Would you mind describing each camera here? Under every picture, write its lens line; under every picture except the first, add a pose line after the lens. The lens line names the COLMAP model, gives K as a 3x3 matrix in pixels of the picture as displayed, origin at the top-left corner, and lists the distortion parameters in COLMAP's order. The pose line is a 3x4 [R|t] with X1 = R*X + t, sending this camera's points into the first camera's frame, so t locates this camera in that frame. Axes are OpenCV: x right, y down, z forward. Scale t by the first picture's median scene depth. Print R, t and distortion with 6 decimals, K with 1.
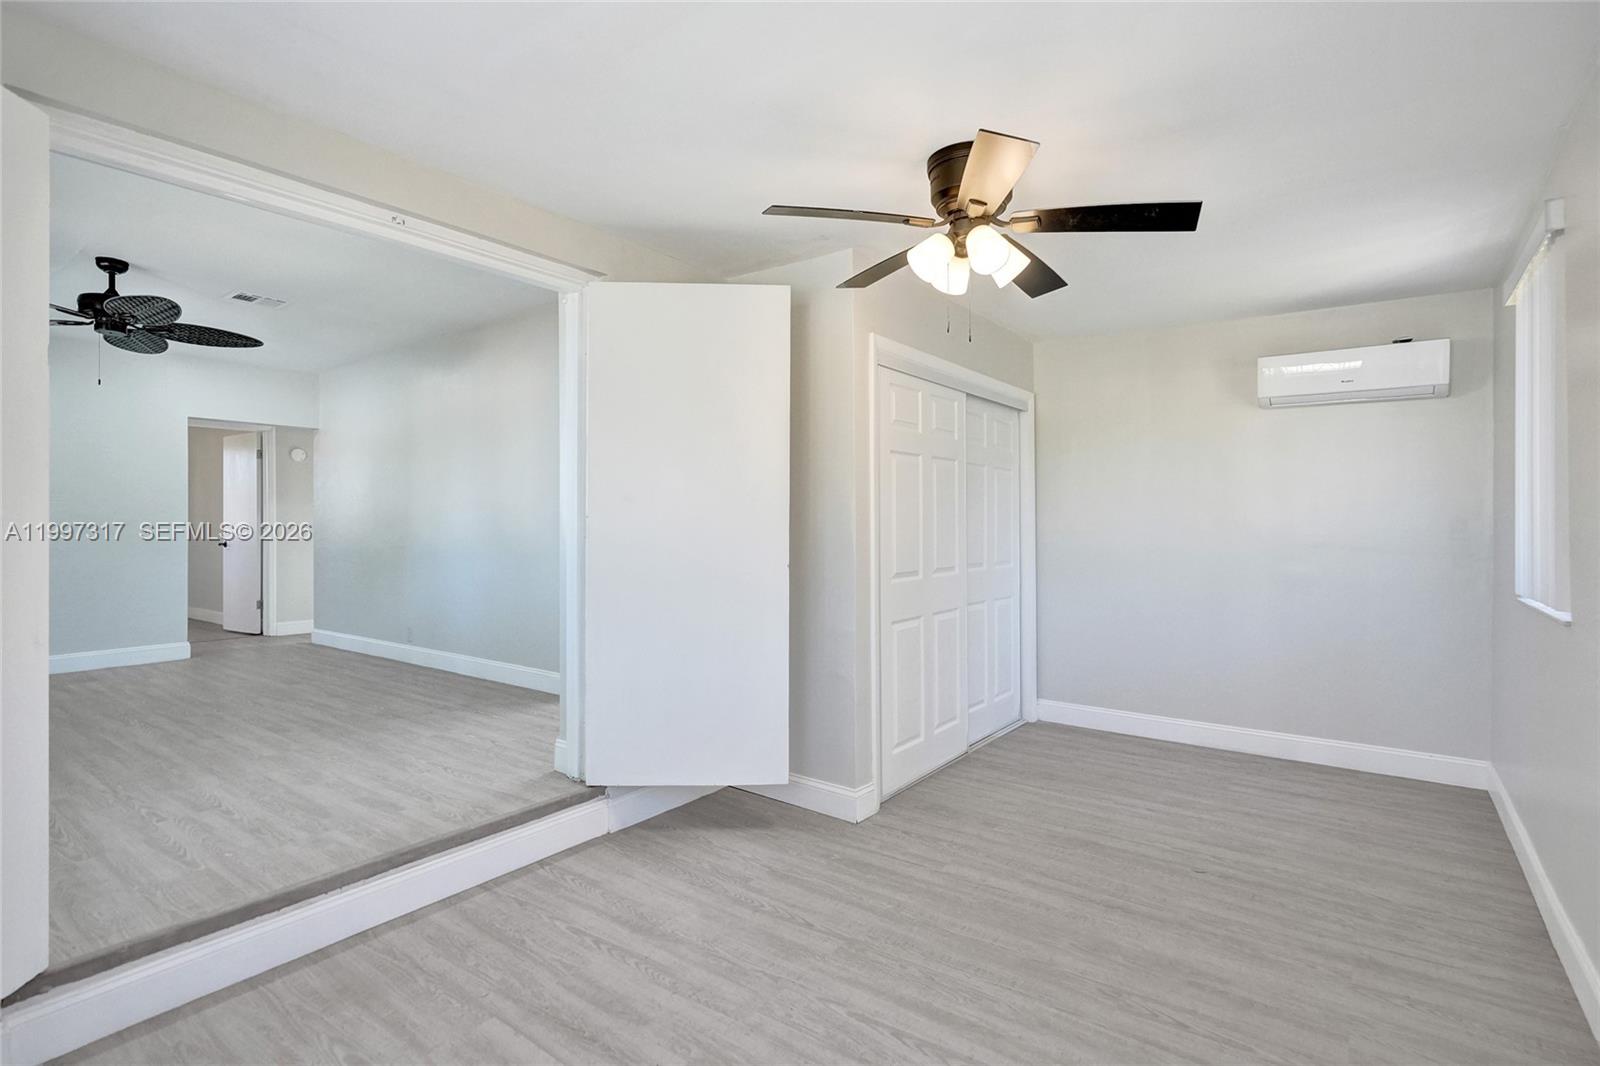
lens RADIAL K [[749.3, 0, 814.6], [0, 749.3, 525.9], [0, 0, 1]] dist [-0.004663, 0.002018]
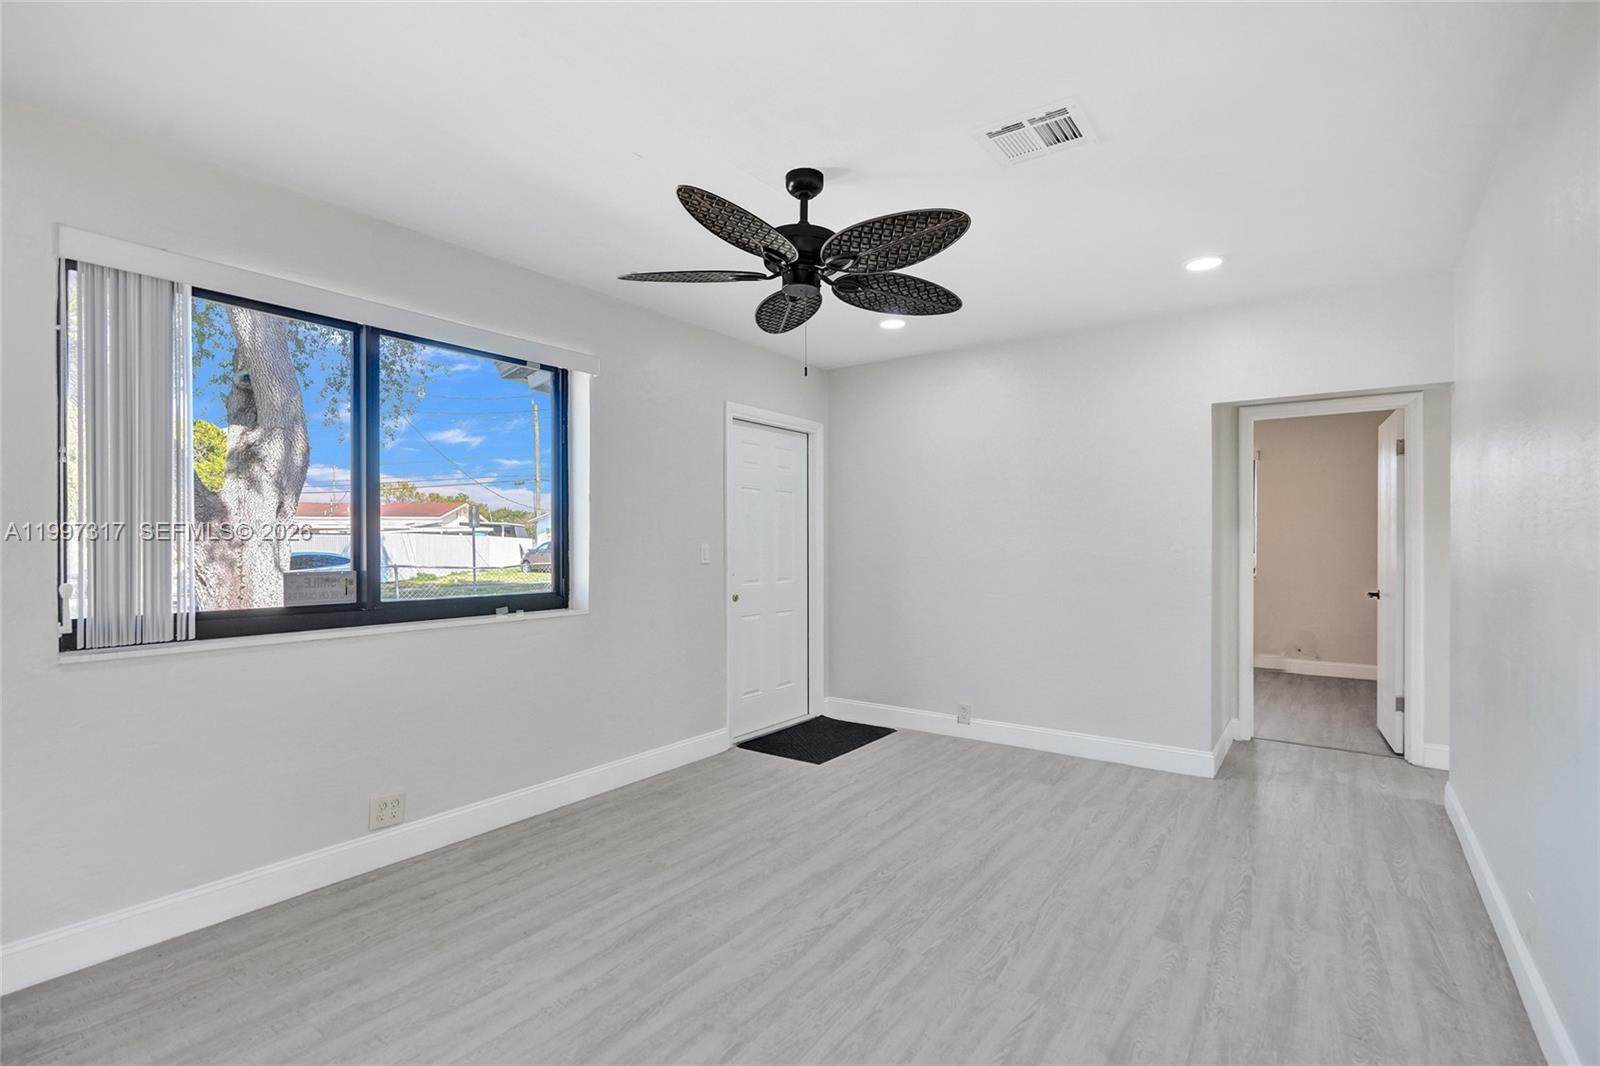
lens RADIAL K [[749.3, 0, 800.0], [0, 749.3, 536.0], [0, 0, 1]] dist [-0.004663, 0.002018]
pose [[-0.001497, -0.006793, -0.999976, -0.416097], [0.005968, 0.999959, -0.006802, -0.061895], [0.999981, -0.005978, -0.001456, 1.396735]]
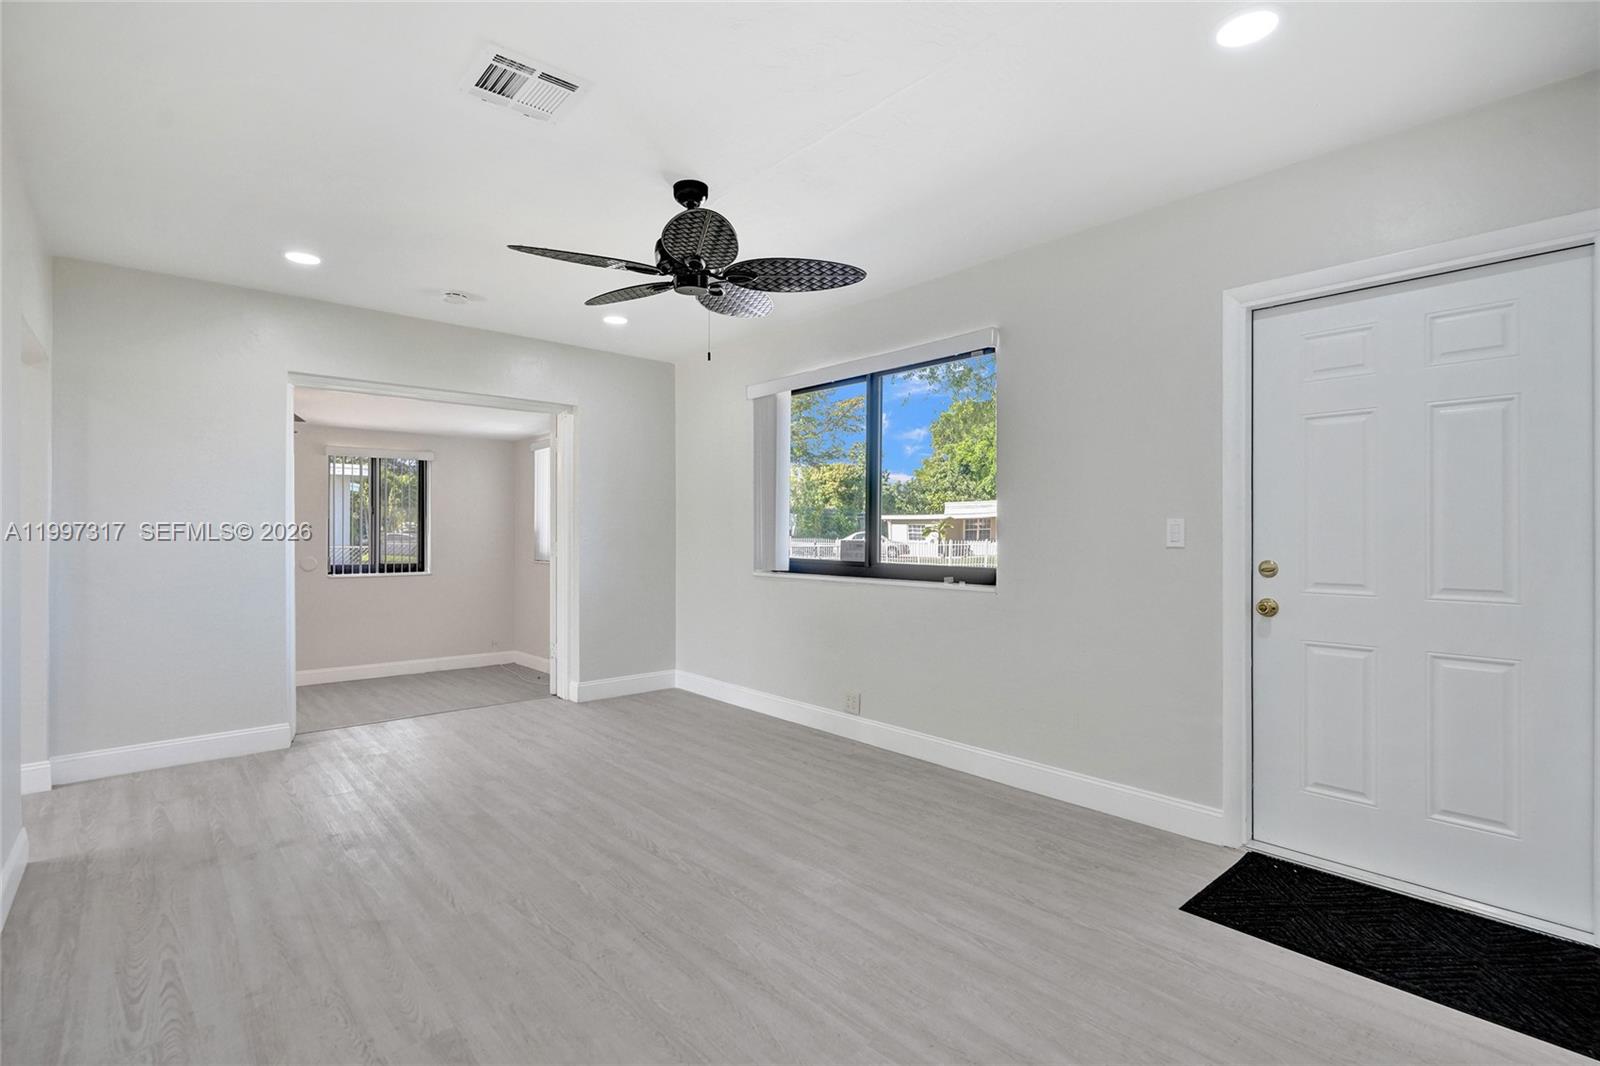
lens RADIAL K [[749.3, 0, 790.1], [0, 749.3, 524.1], [0, 0, 1]] dist [-0.004663, 0.002018]
pose [[-0.973055, 0.004819, 0.230522, -1.671275], [0.001185, 0.999873, -0.015899, -0.033446], [-0.230569, -0.015197, -0.972937, 2.339376]]
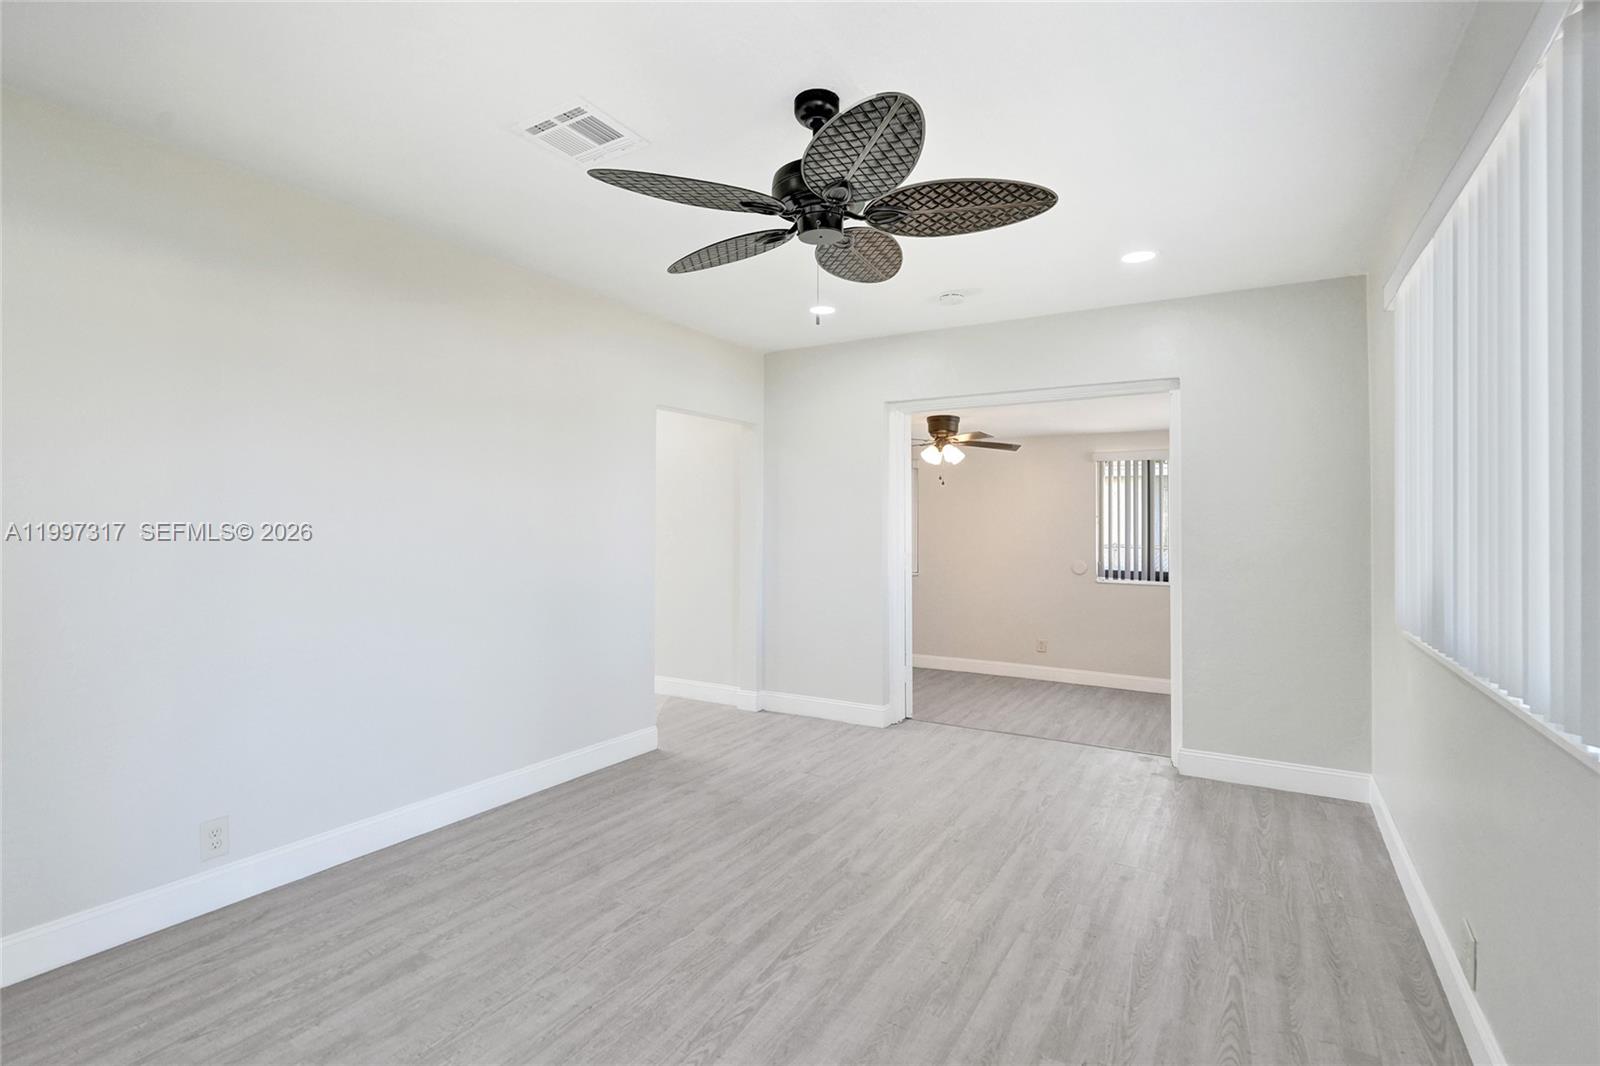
lens RADIAL K [[749.3, 0, 801.8], [0, 749.3, 504.0], [0, 0, 1]] dist [-0.004663, 0.002018]
pose [[-0.086324, 0.033277, 0.995711, -2.066212], [-0.009853, 0.999365, -0.034254, -0.067651], [-0.996218, -0.012768, -0.085941, 1.481431]]
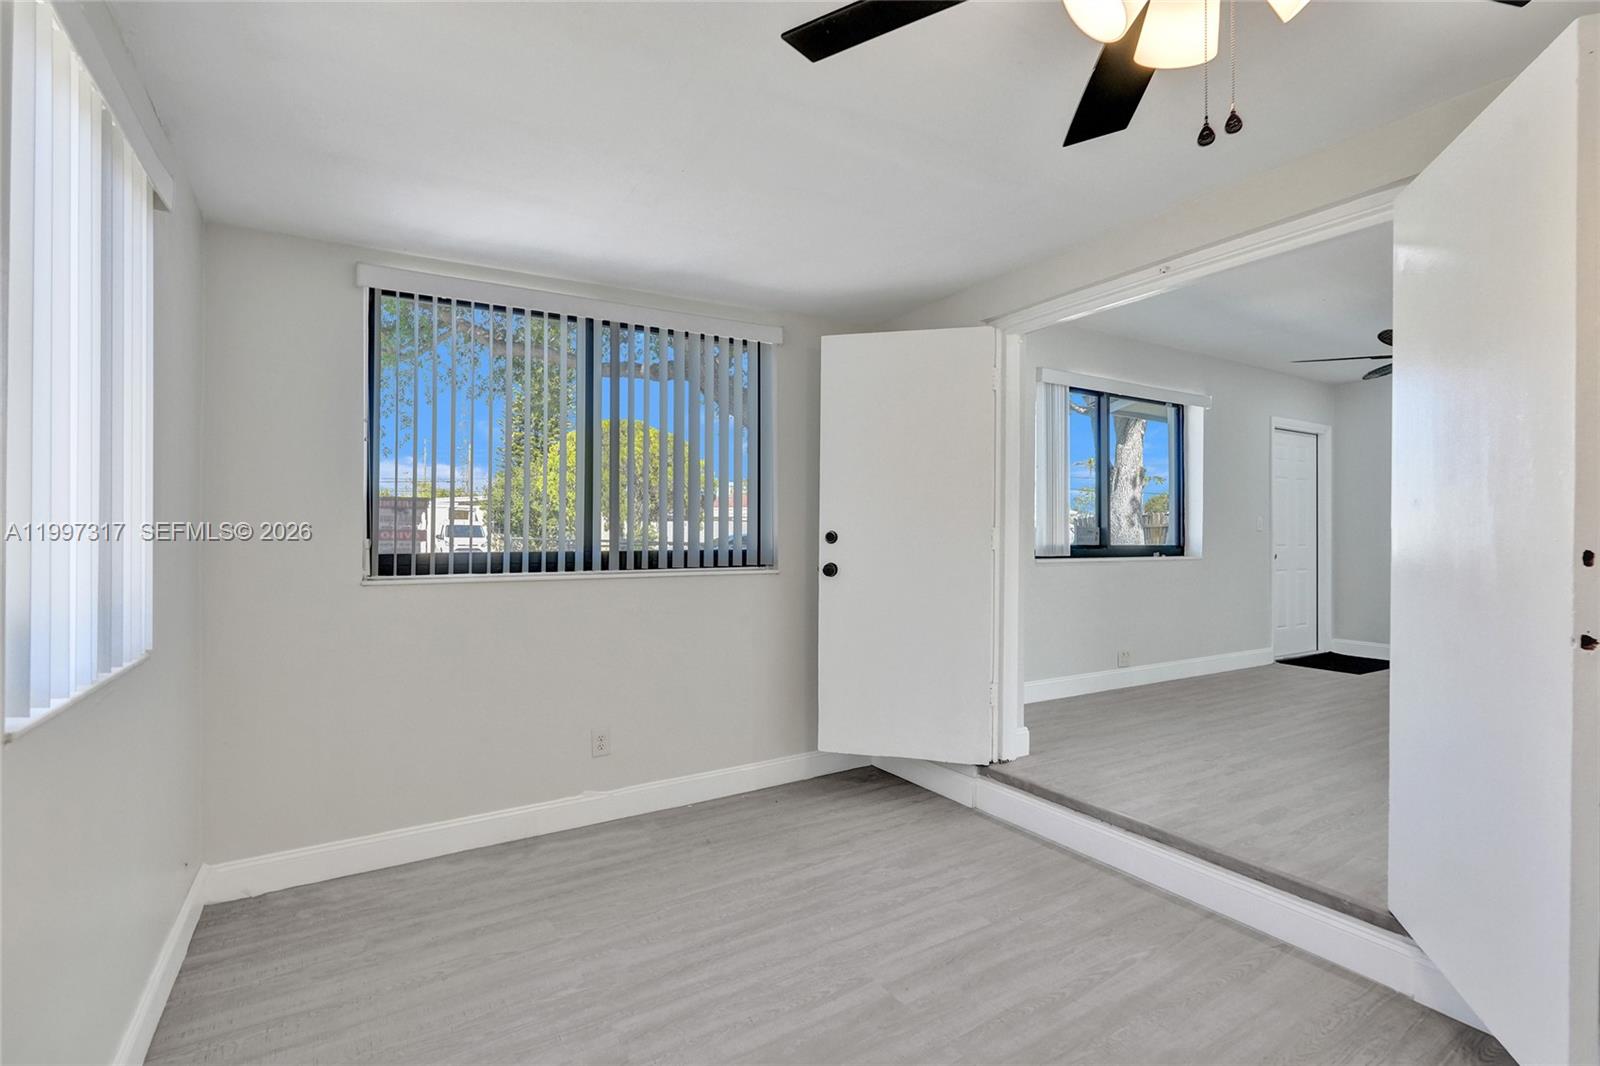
lens RADIAL K [[749.3, 0, 802.1], [0, 749.3, 531.5], [0, 0, 1]] dist [-0.004663, 0.002018]
pose [[-0.386642, -0.002168, -0.922227, 0.601533], [-0.000673, 0.999998, -0.002069, -0.009656], [0.922230, -0.000179, -0.386642, 0.810485]]
